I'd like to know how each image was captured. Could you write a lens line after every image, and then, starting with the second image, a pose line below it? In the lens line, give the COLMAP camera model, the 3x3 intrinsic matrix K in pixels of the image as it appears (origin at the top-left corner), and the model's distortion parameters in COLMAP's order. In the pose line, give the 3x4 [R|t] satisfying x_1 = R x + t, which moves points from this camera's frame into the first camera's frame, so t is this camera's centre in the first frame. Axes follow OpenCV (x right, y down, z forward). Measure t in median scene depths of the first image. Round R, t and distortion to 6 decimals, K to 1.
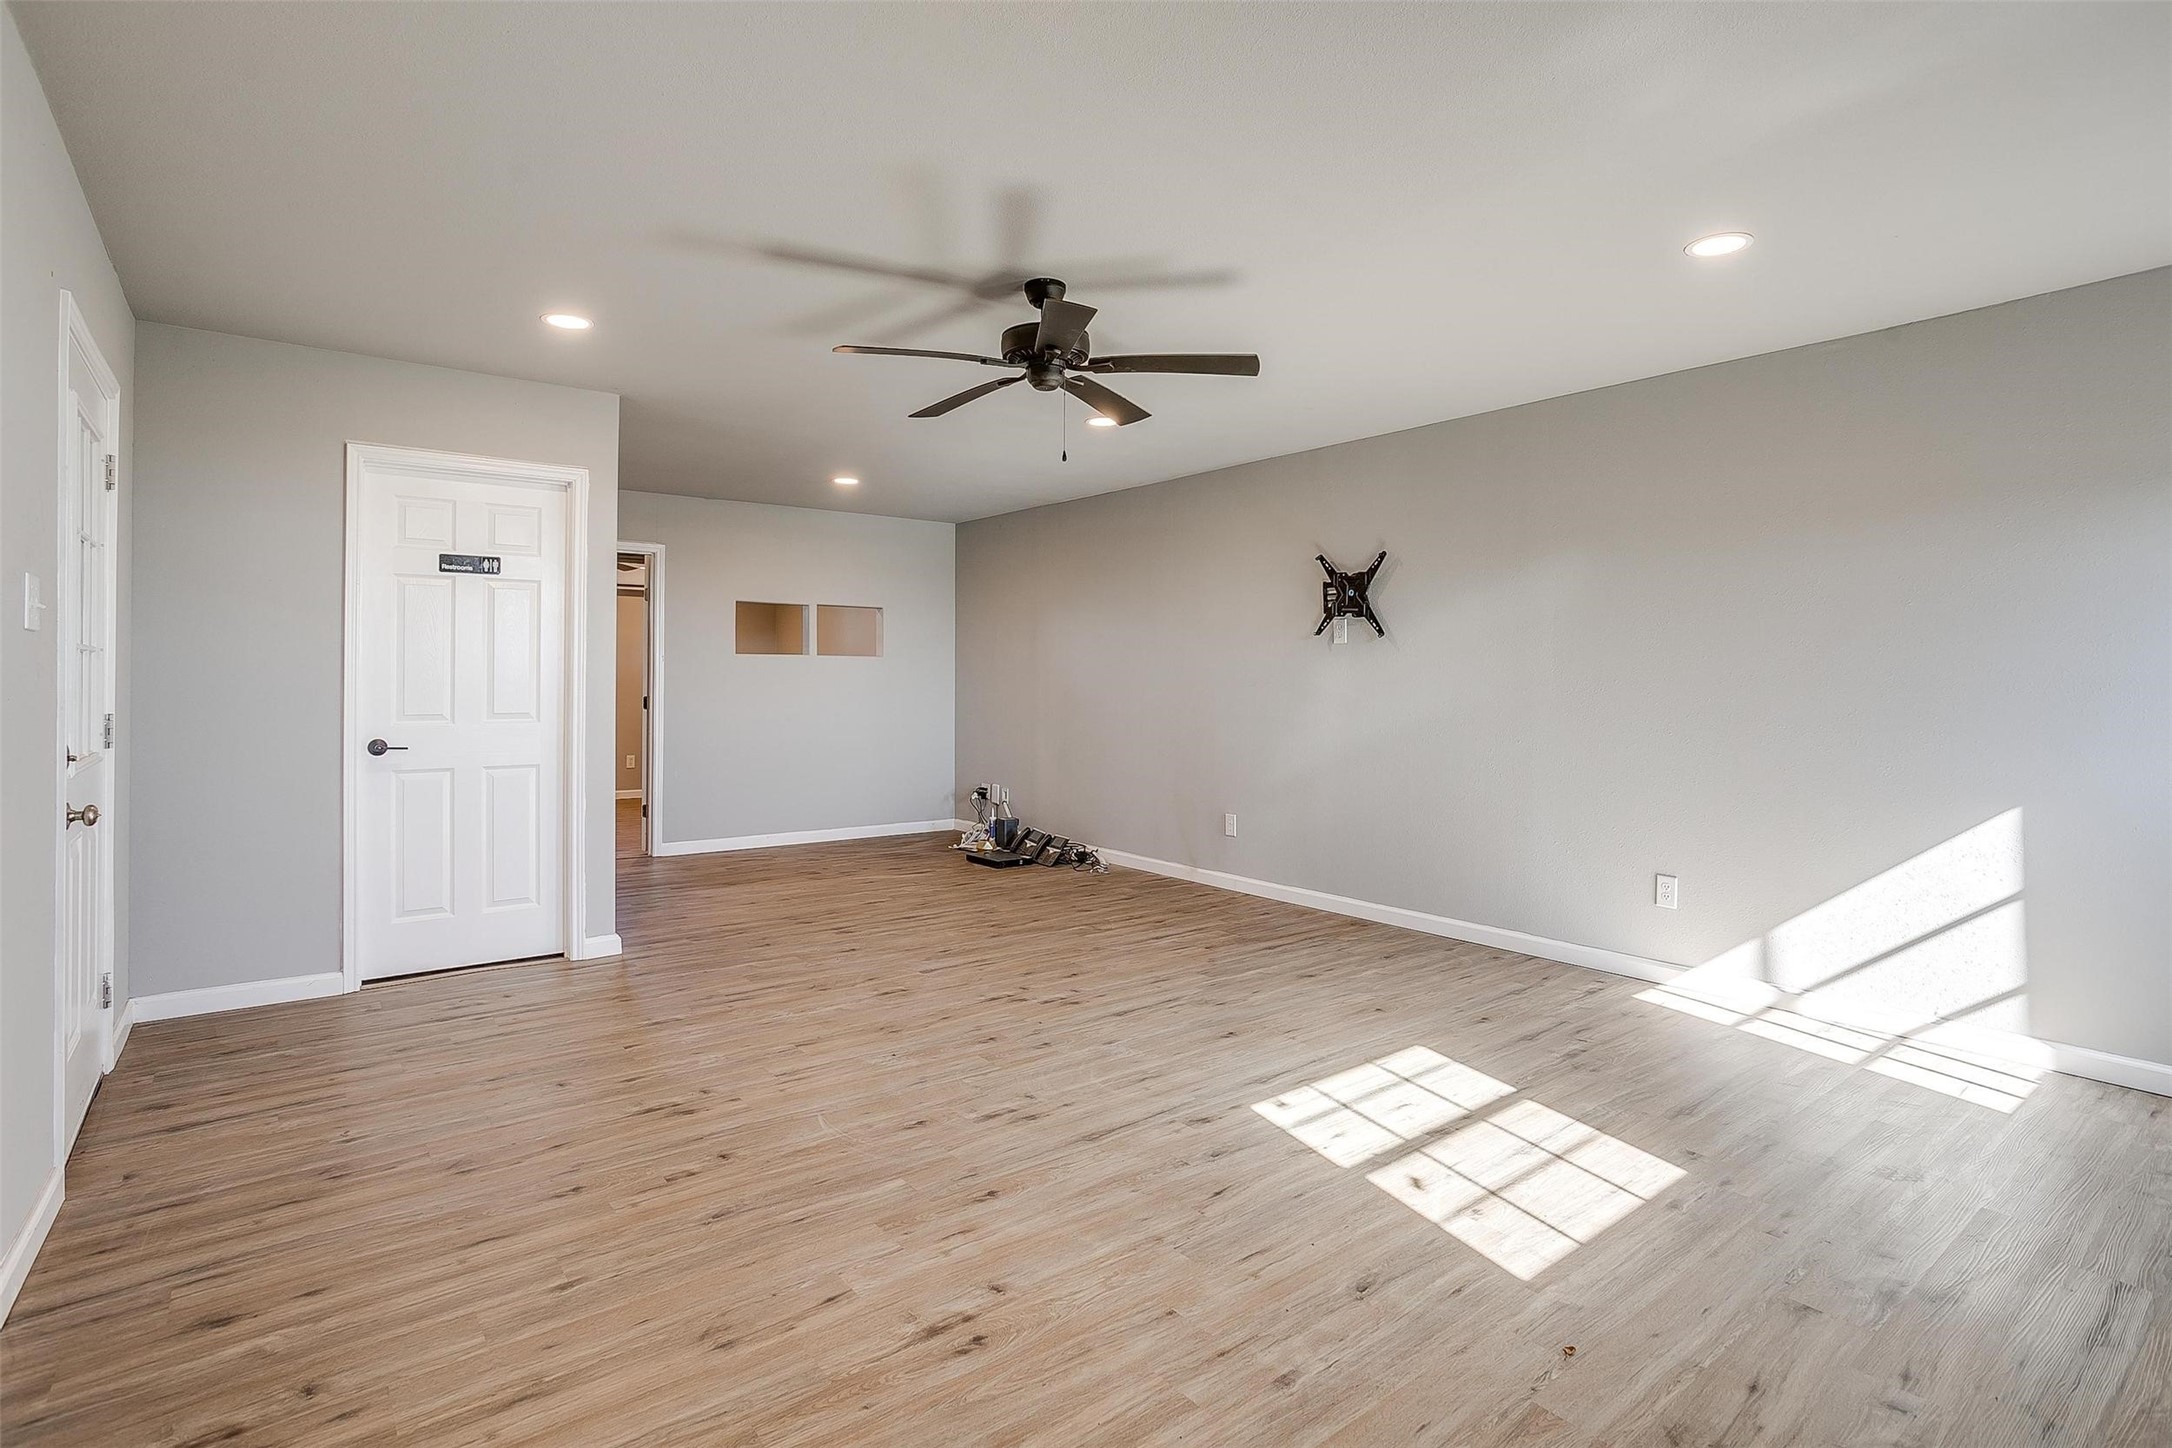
lens RADIAL K [[1066.8, 0, 1067.4], [0, 1066.8, 672.9], [0, 0, 1]] dist [-0.054041, 0.028085]
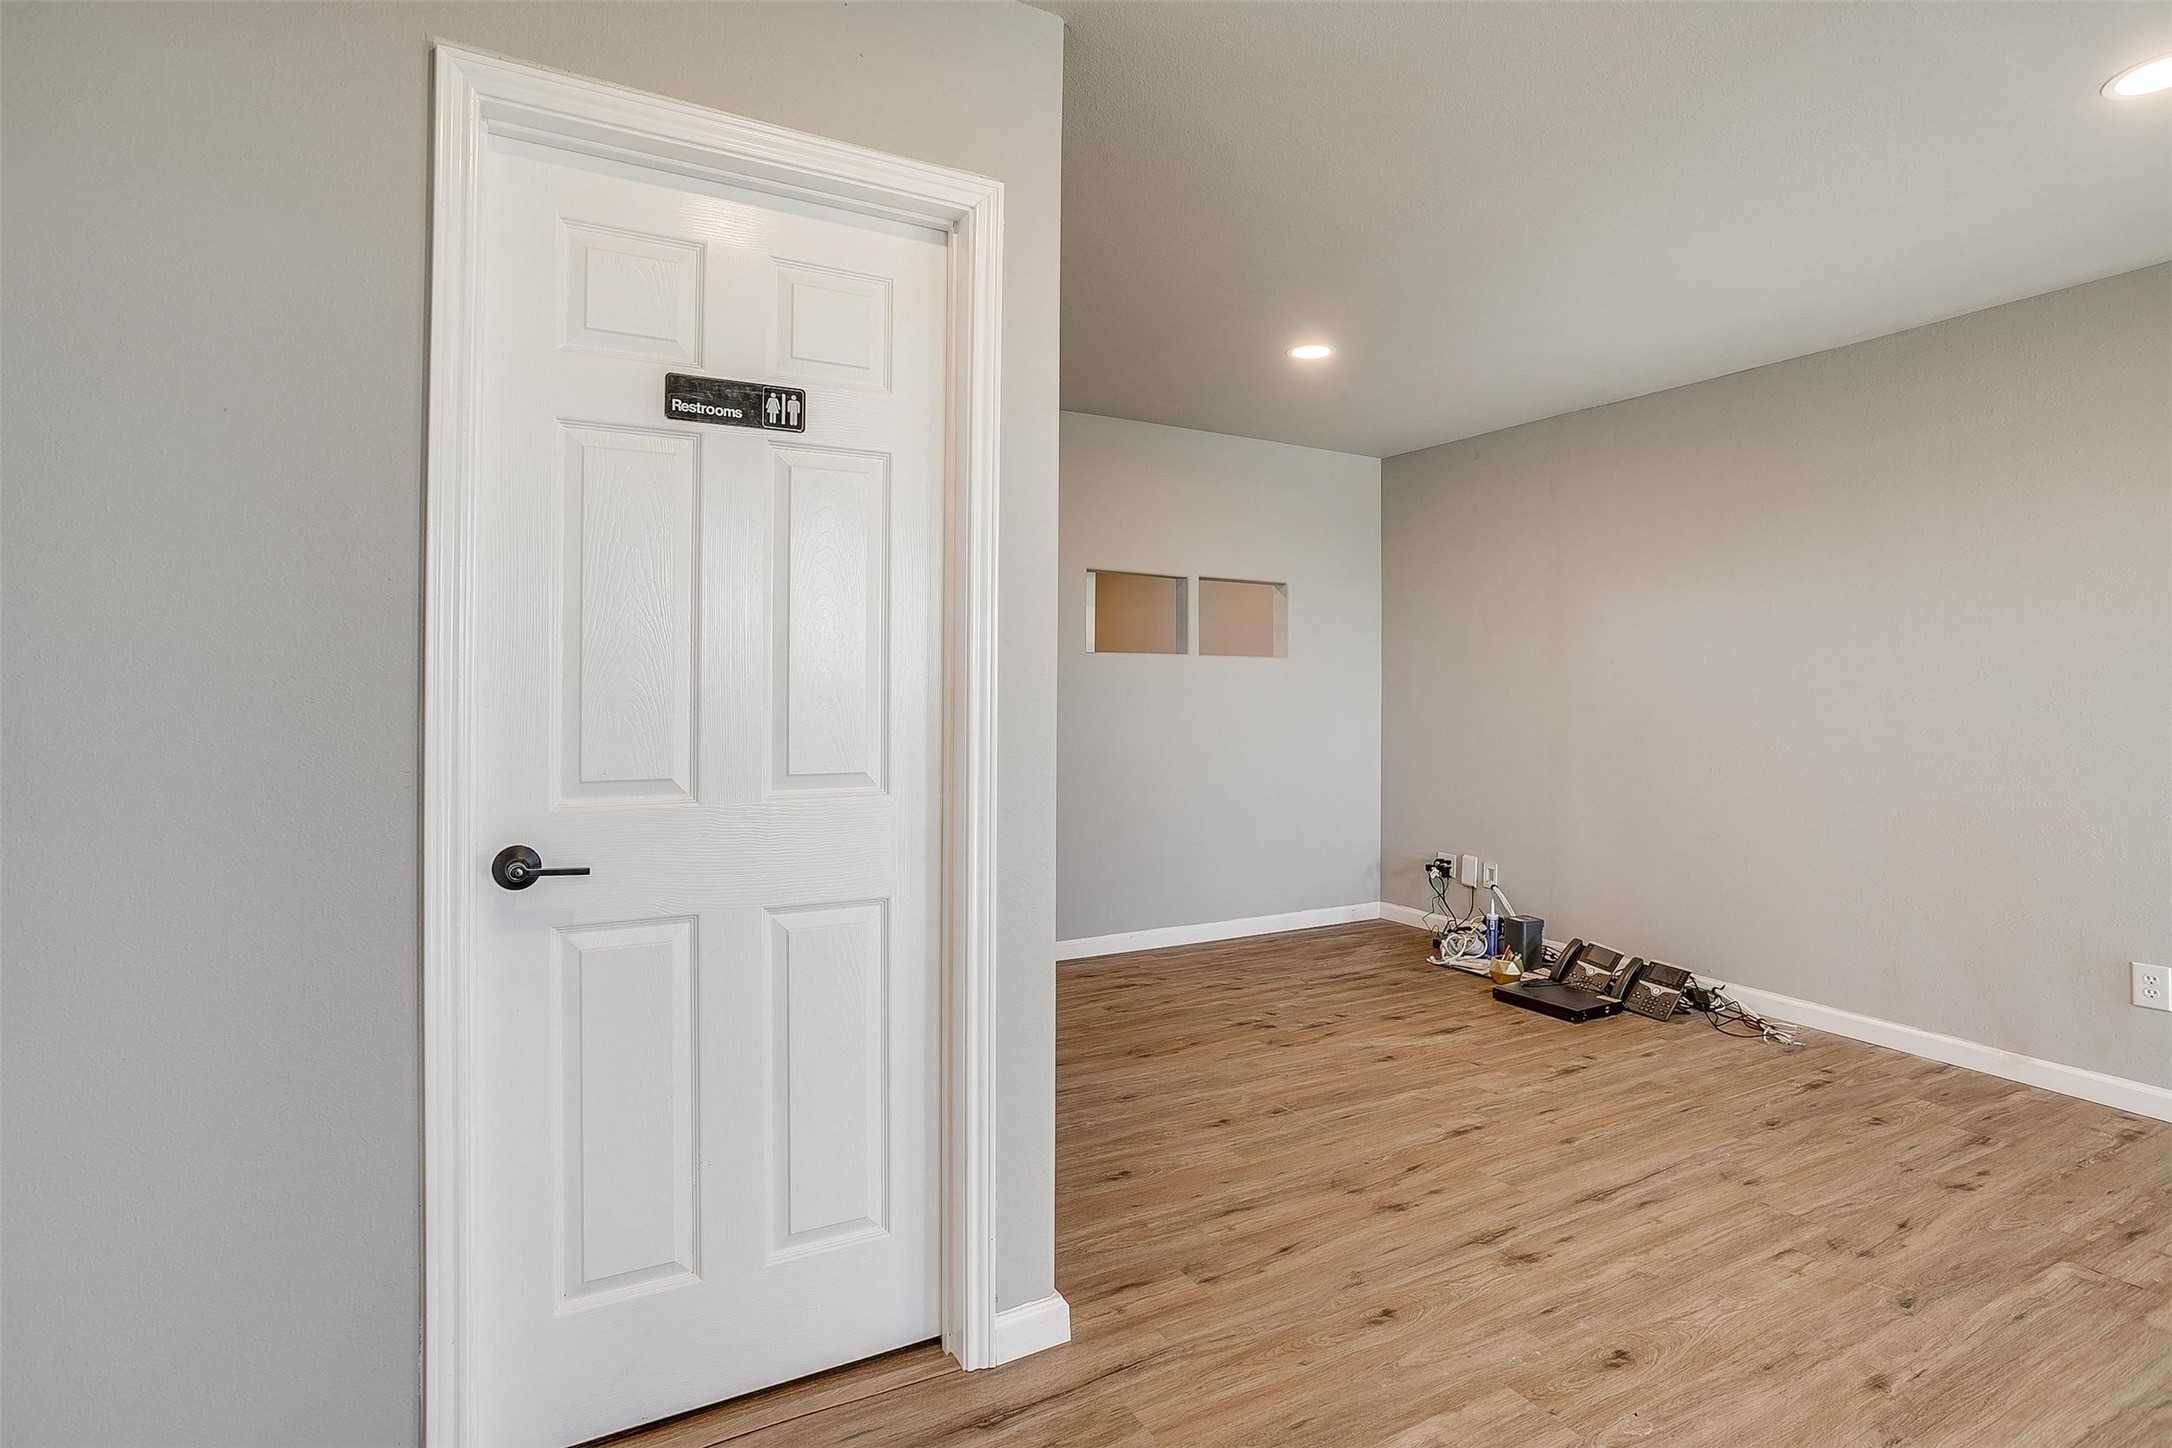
lens RADIAL K [[1066.8, 0, 1080.0], [0, 1066.8, 692.9], [0, 0, 1]] dist [-0.054041, 0.028085]
pose [[0.988418, 0.001655, -0.151749, -0.408929], [-0.000662, 0.999978, 0.006596, 0.004165], [0.151757, -0.006420, 0.988397, 0.672612]]
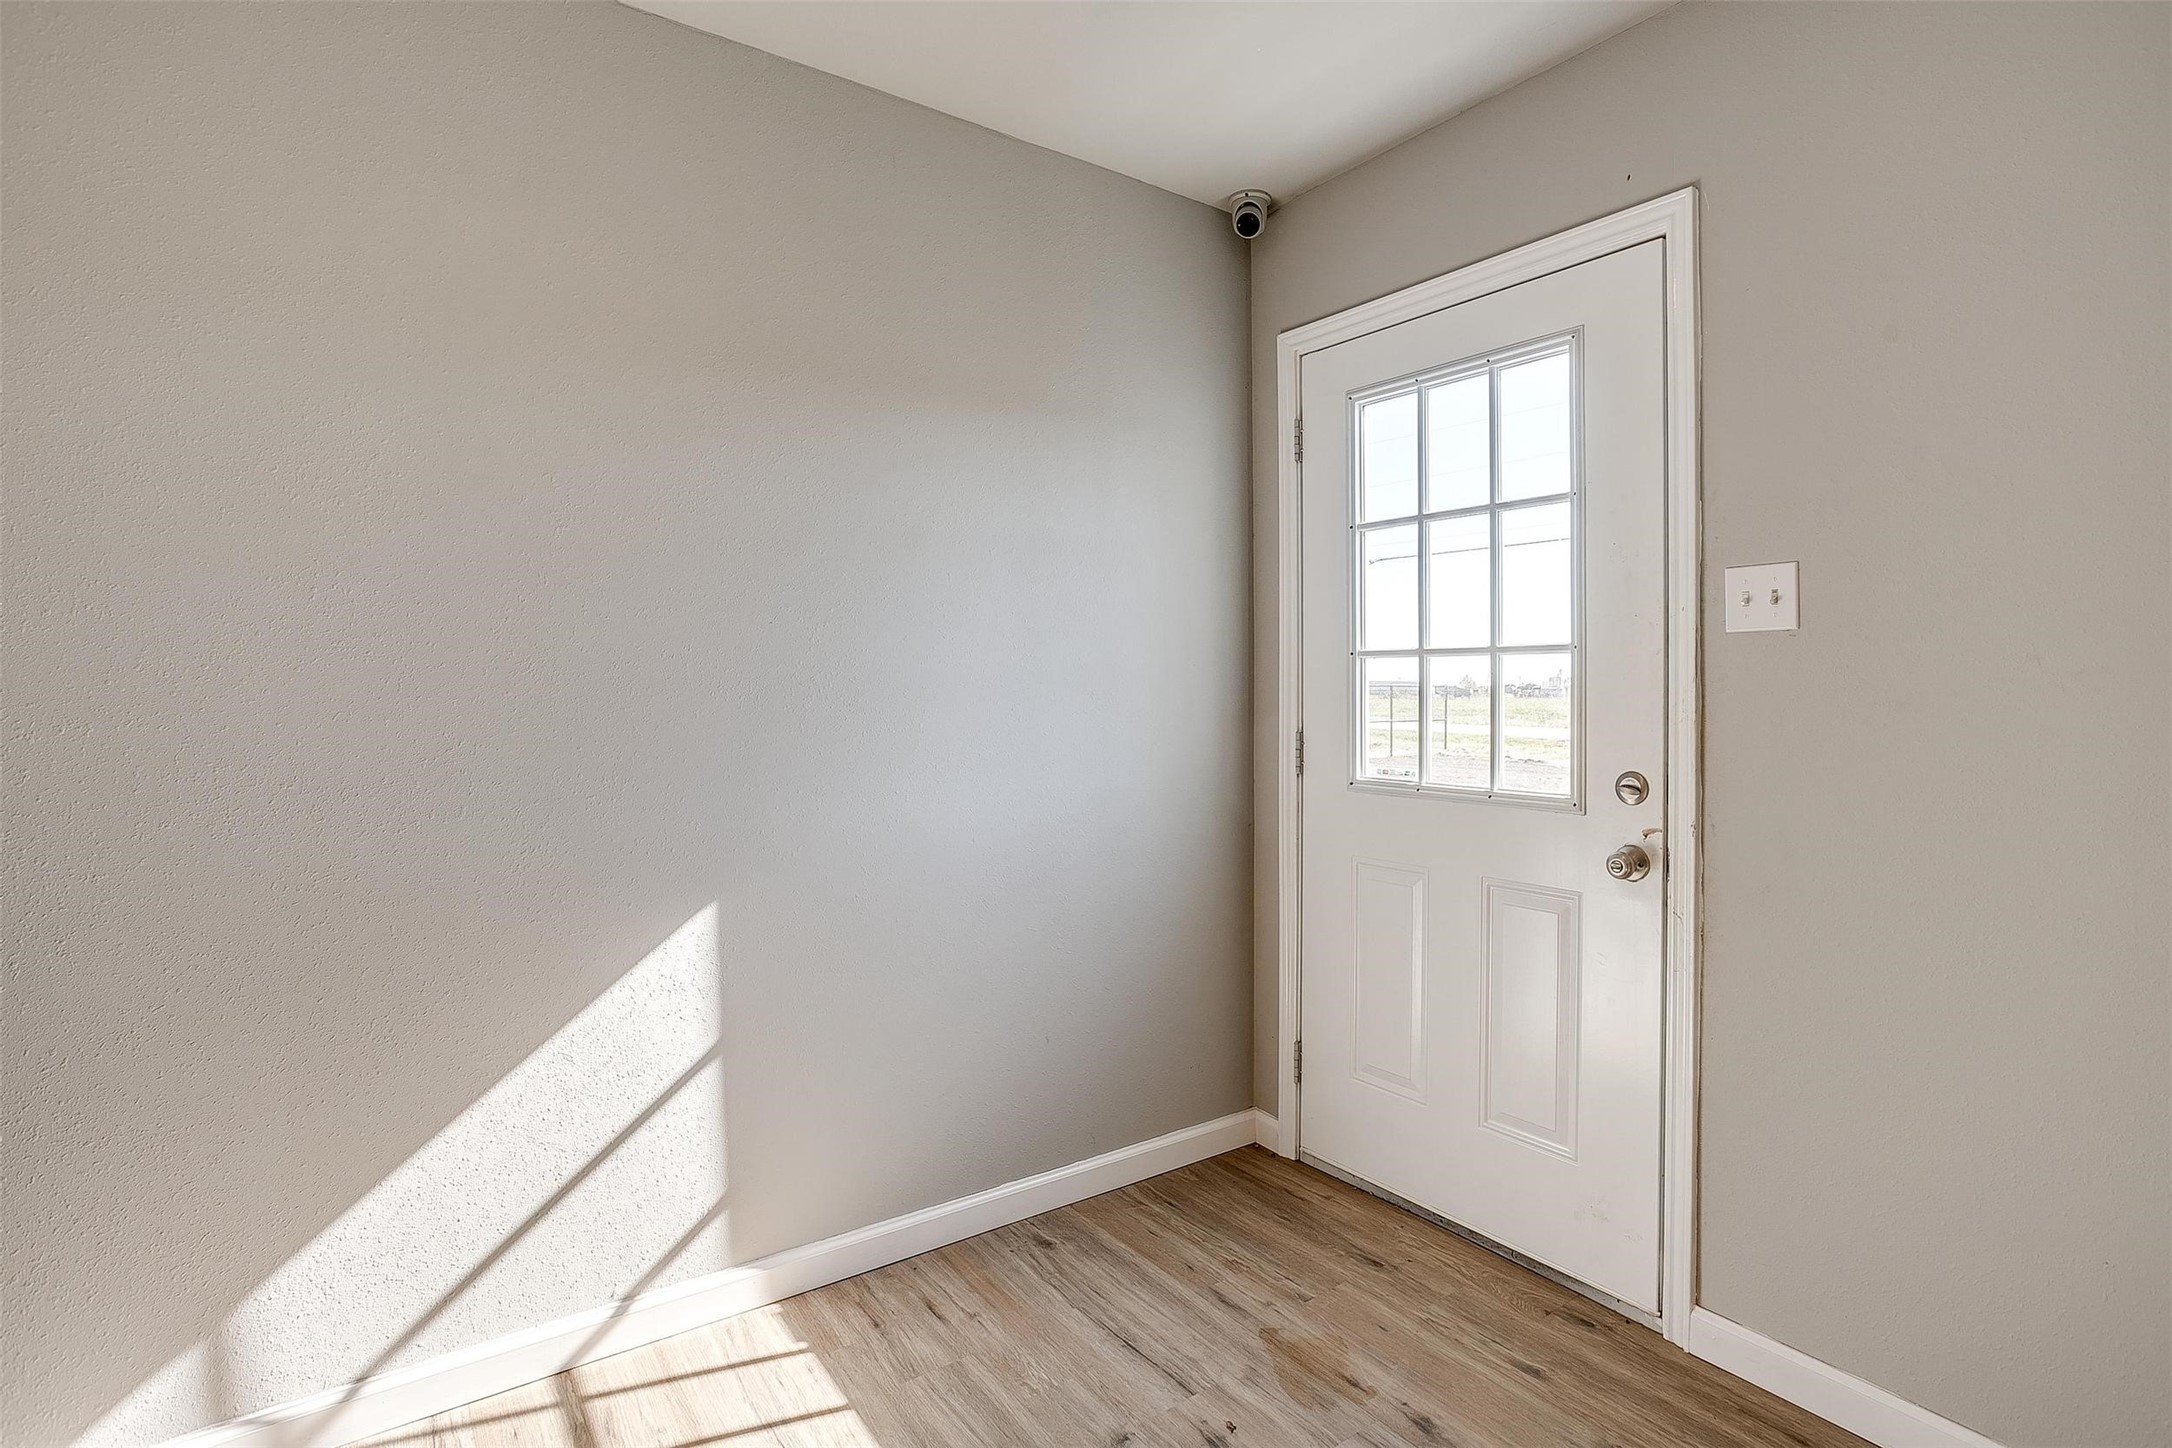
lens RADIAL K [[1066.8, 0, 1095.7], [0, 1066.8, 699.7], [0, 0, 1]] dist [-0.054041, 0.028085]
pose [[0.012636, -0.013825, 0.999825, 0.261538], [-0.007517, 0.999875, 0.013921, 0.005048], [-0.999892, -0.007692, 0.012531, 0.640973]]
